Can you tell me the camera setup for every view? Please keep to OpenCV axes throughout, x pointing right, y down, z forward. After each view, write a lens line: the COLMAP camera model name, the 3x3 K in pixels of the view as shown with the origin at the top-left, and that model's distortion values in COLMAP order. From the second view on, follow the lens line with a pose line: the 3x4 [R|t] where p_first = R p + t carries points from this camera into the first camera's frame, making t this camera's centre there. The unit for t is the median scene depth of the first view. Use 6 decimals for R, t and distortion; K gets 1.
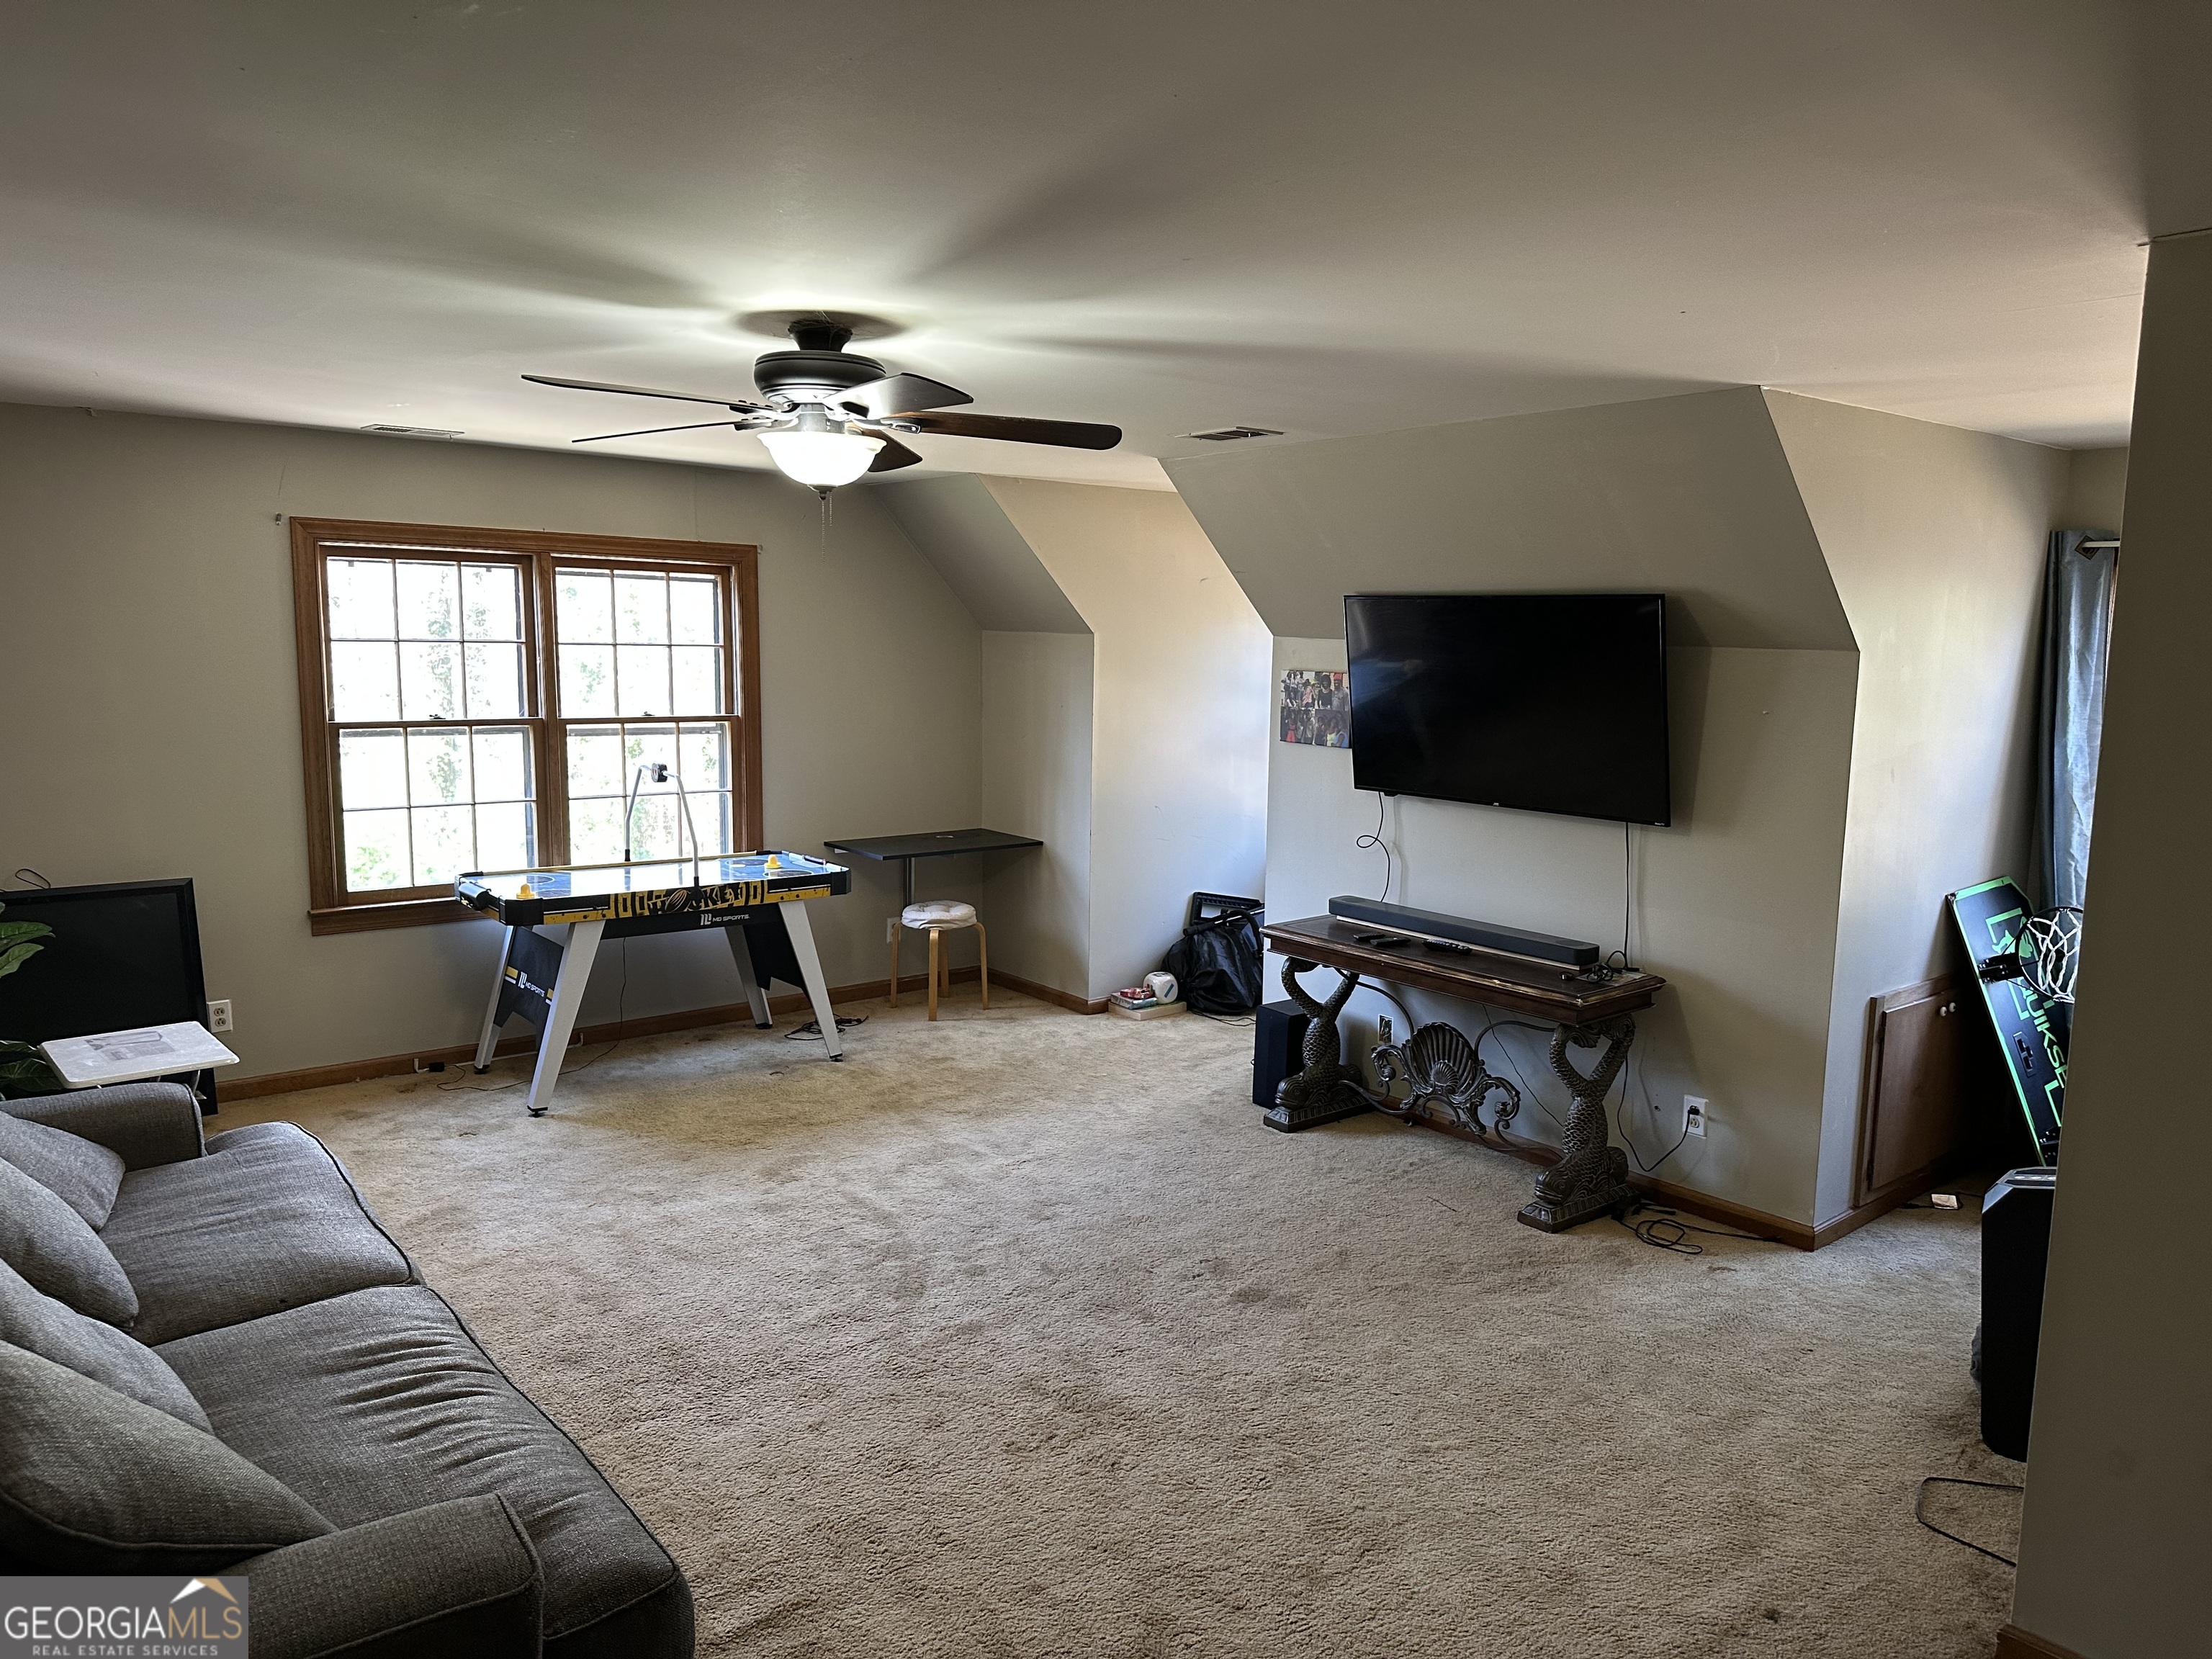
lens RADIAL K [[1535.4, 0, 1066.9], [0, 1535.4, 838.3], [0, 0, 1]] dist [0.080709, -0.094603]
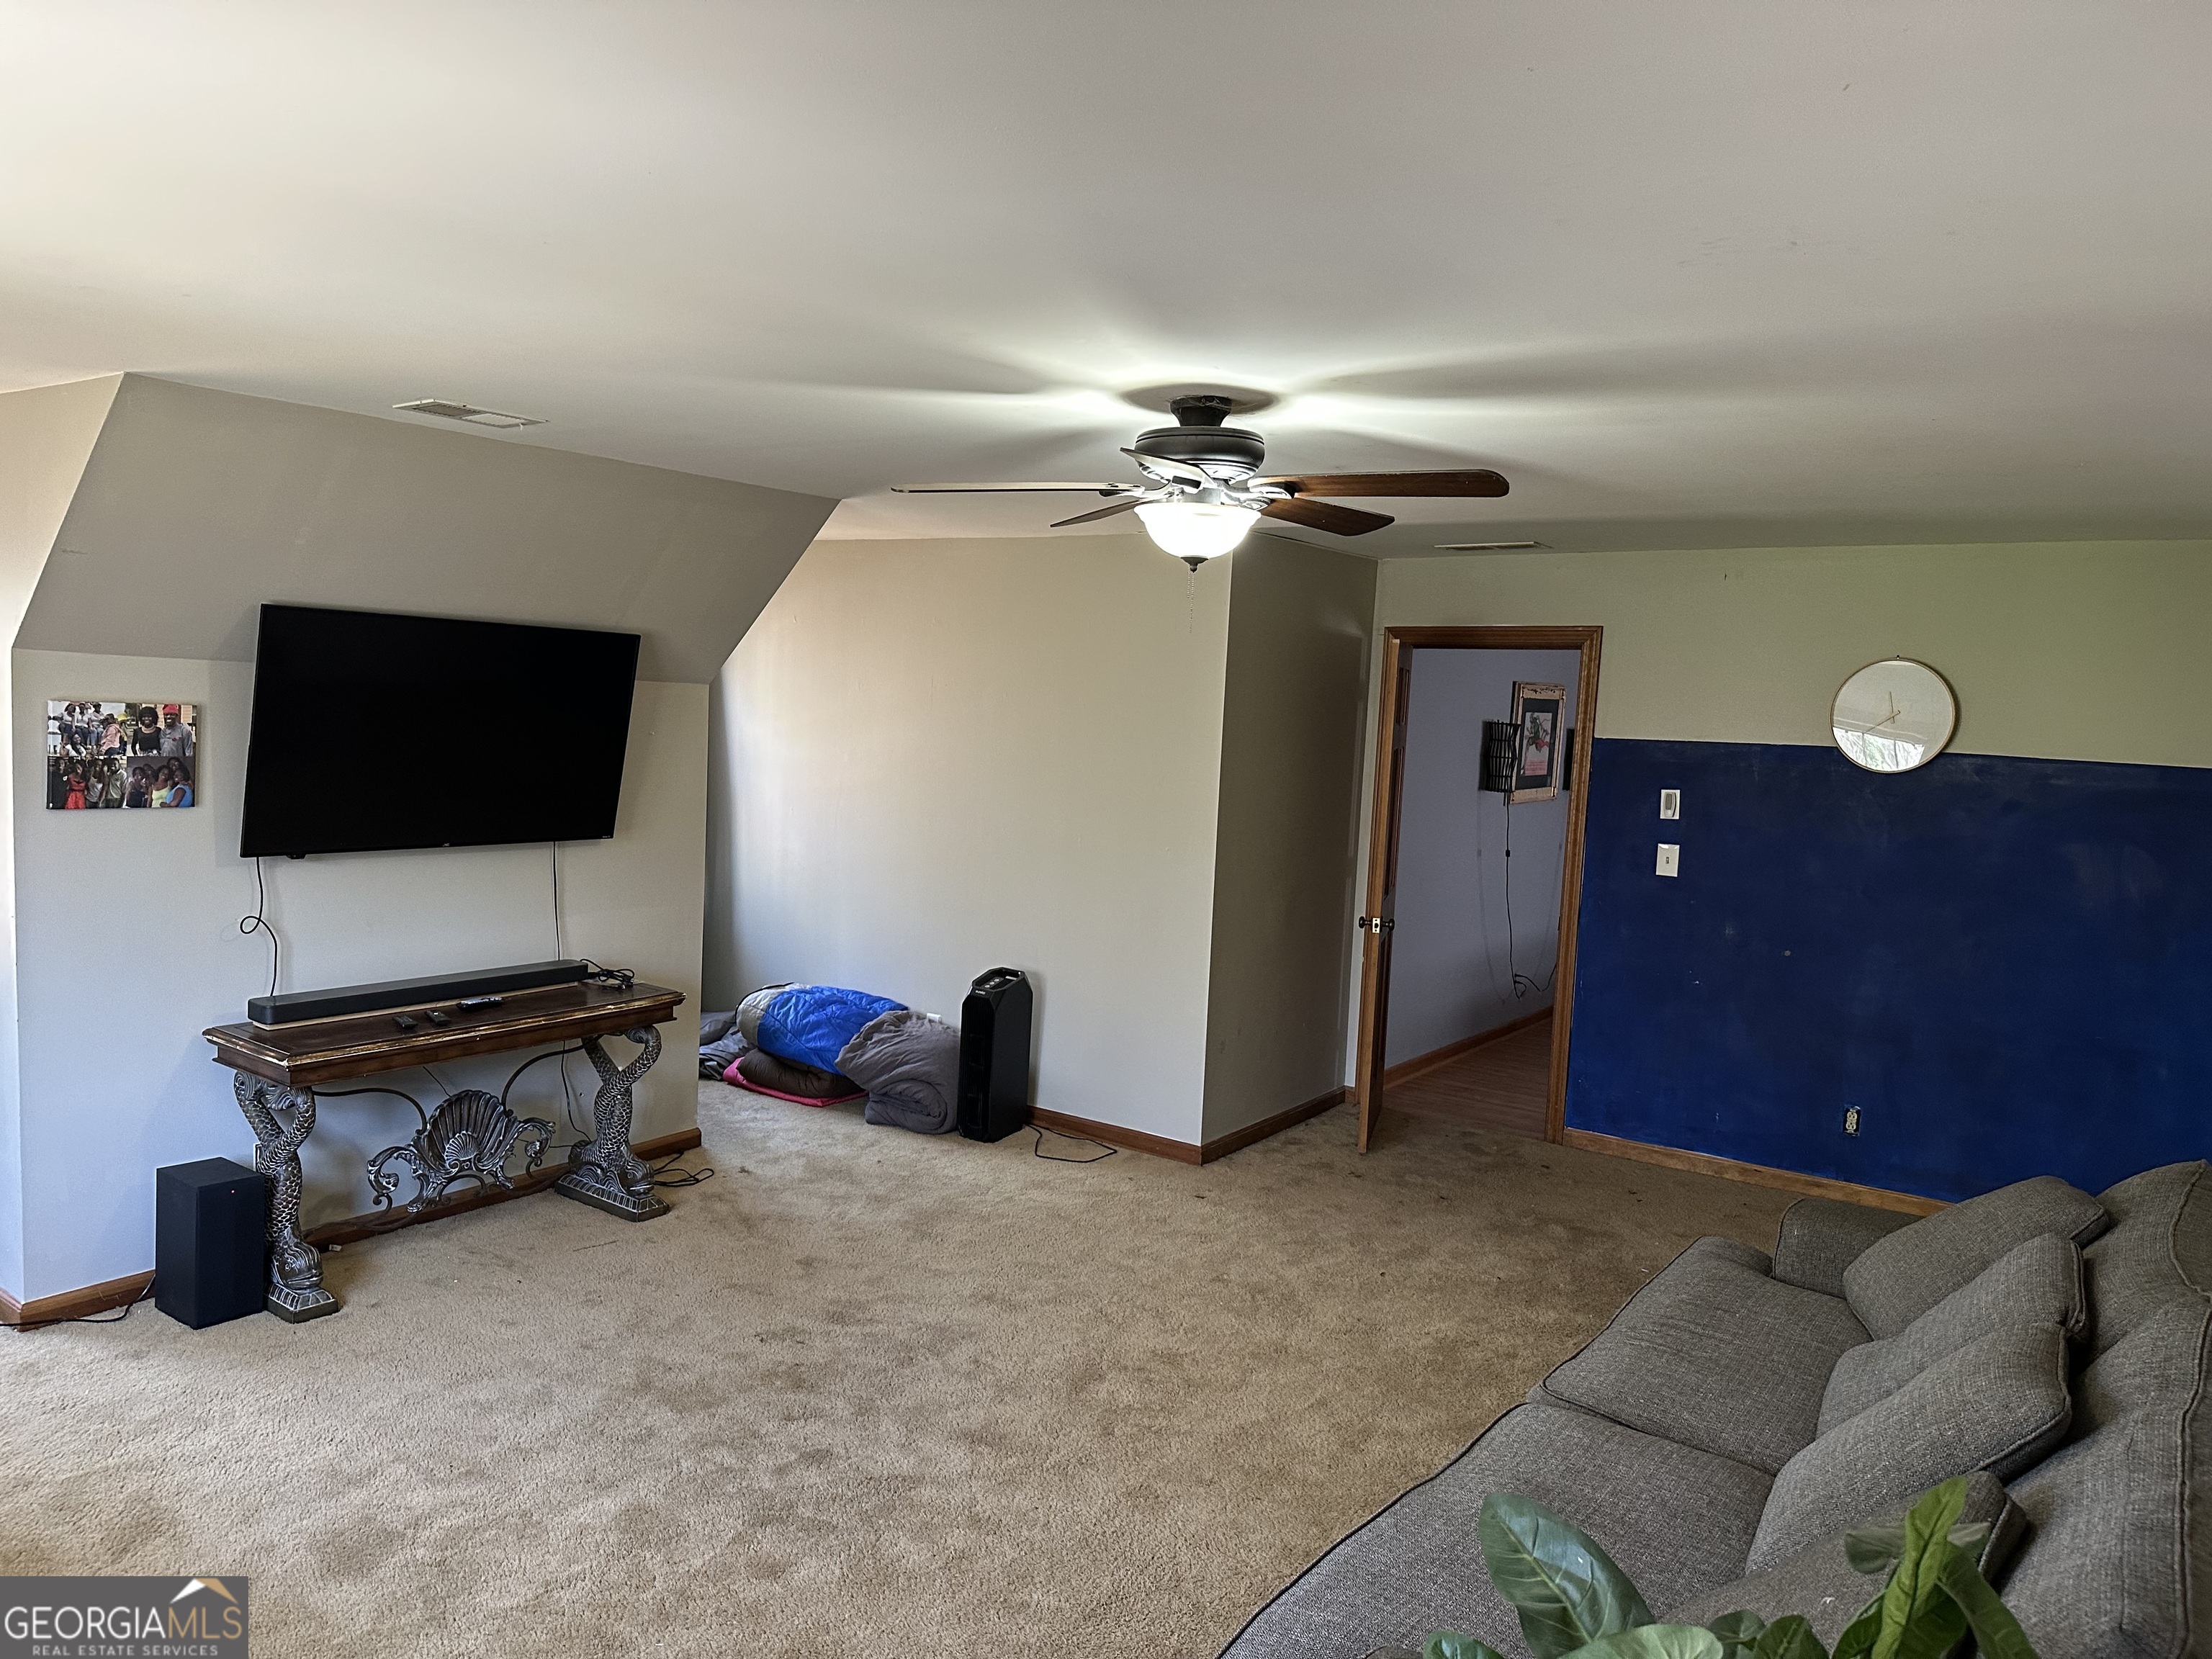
lens RADIAL K [[1535.4, 0, 1099.4], [0, 1535.4, 826.8], [0, 0, 1]] dist [0.080709, -0.094603]
pose [[-0.279105, -0.105613, 0.954435, -0.638753], [0.082230, 0.987654, 0.133336, -0.111142], [-0.956733, 0.115698, -0.266974, 0.775954]]
